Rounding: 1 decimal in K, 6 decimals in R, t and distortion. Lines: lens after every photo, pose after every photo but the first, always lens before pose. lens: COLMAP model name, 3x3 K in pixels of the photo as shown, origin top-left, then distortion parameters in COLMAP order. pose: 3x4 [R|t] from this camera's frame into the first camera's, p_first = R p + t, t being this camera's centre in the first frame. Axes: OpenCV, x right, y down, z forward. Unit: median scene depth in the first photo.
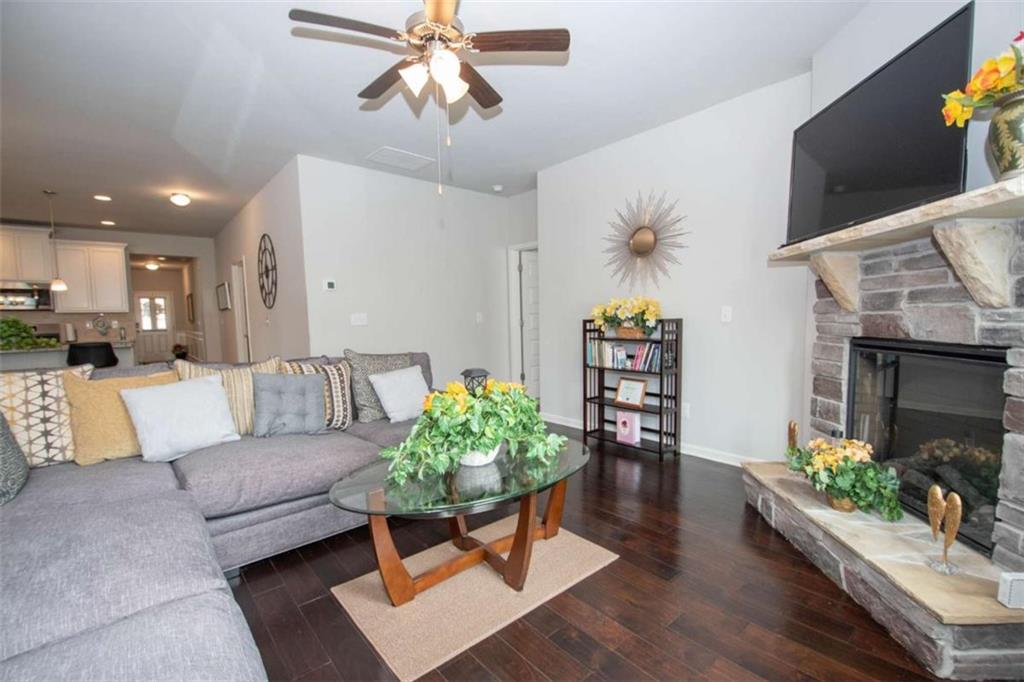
lens RADIAL K [[447.6, 0, 519.8], [0, 447.6, 357.2], [0, 0, 1]] dist [-0.006587, -0.008214]
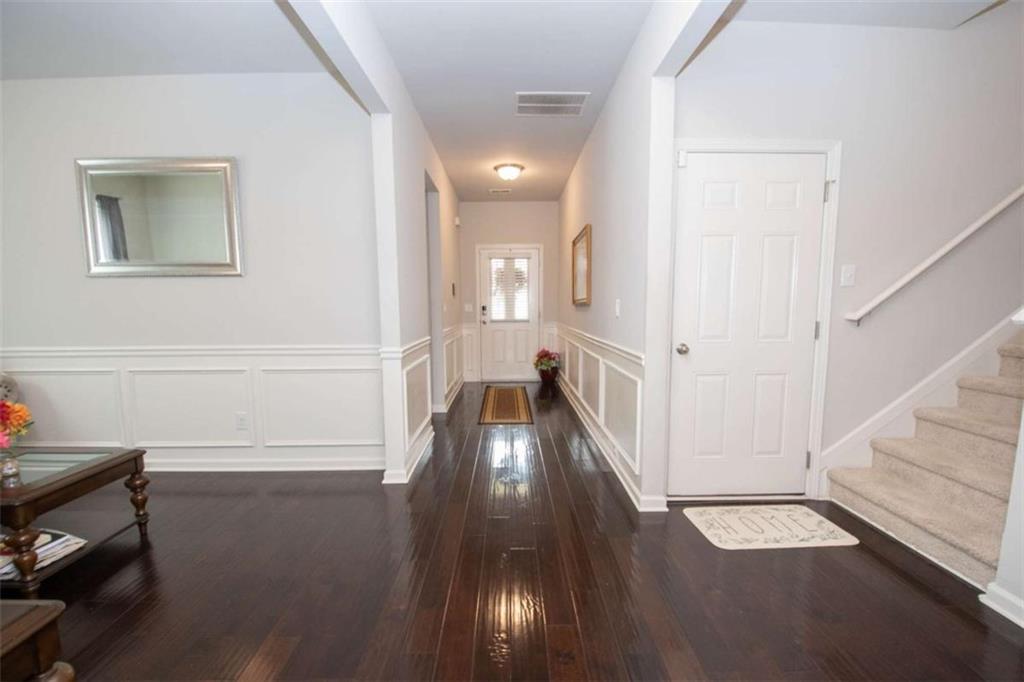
lens RADIAL K [[447.6, 0, 515.9], [0, 447.6, 349.8], [0, 0, 1]] dist [-0.006587, -0.008214]
pose [[0.758400, 0.070992, -0.647912, -0.481981], [-0.059306, 0.997443, 0.039871, -0.048862], [0.649086, 0.008186, 0.760671, 0.613608]]
